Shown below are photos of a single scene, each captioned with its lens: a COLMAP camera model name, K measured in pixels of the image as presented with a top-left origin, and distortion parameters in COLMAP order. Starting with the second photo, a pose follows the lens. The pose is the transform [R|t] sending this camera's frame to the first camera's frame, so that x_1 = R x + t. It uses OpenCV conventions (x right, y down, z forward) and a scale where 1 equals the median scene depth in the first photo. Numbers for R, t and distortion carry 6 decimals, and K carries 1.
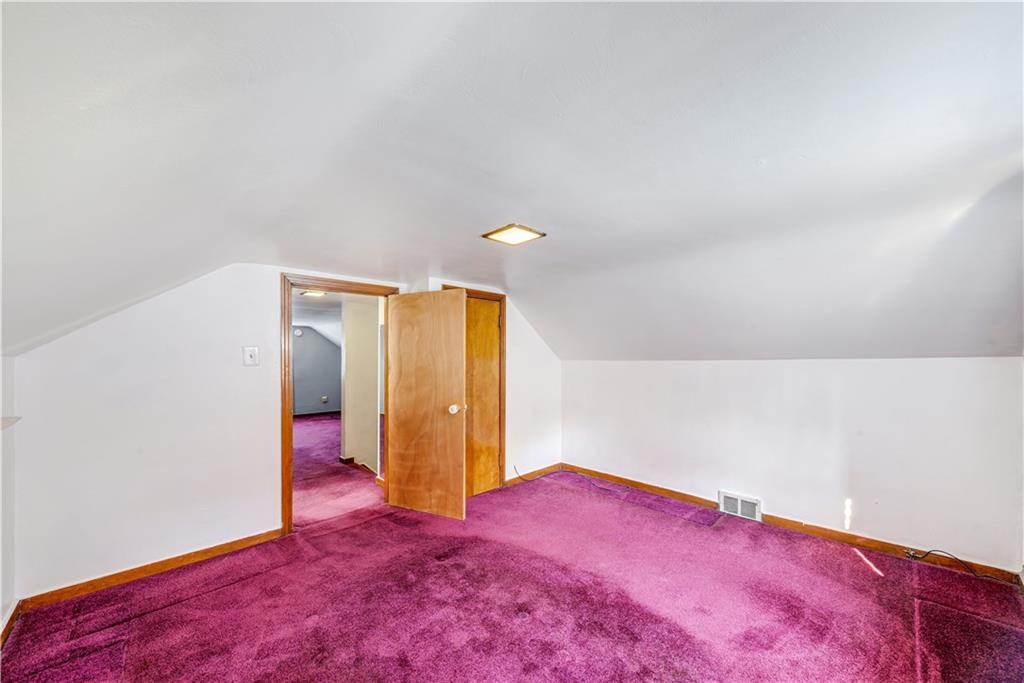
lens RADIAL K [[362.4, 0, 514.7], [0, 362.4, 348.7], [0, 0, 1]] dist [0.008242, -0.007540]
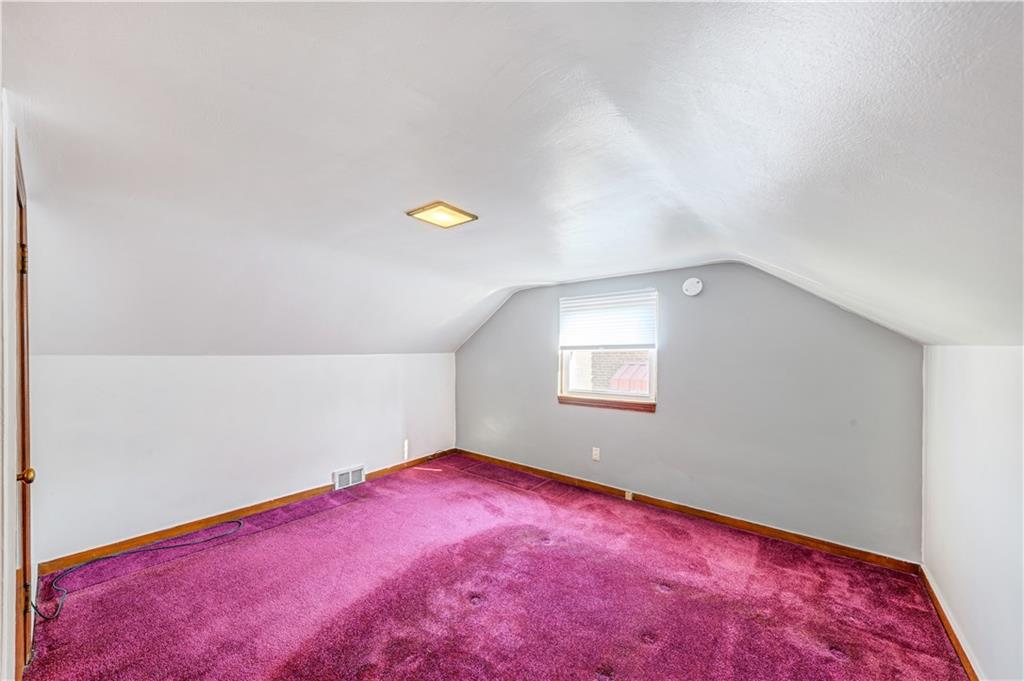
lens RADIAL K [[362.4, 0, 514.7], [0, 362.4, 347.7], [0, 0, 1]] dist [0.008242, -0.007540]
pose [[-0.089098, 0.006210, 0.996004, -0.655801], [-0.019629, 0.999775, -0.007990, 0.015499], [-0.995829, -0.020262, -0.088956, 0.639482]]
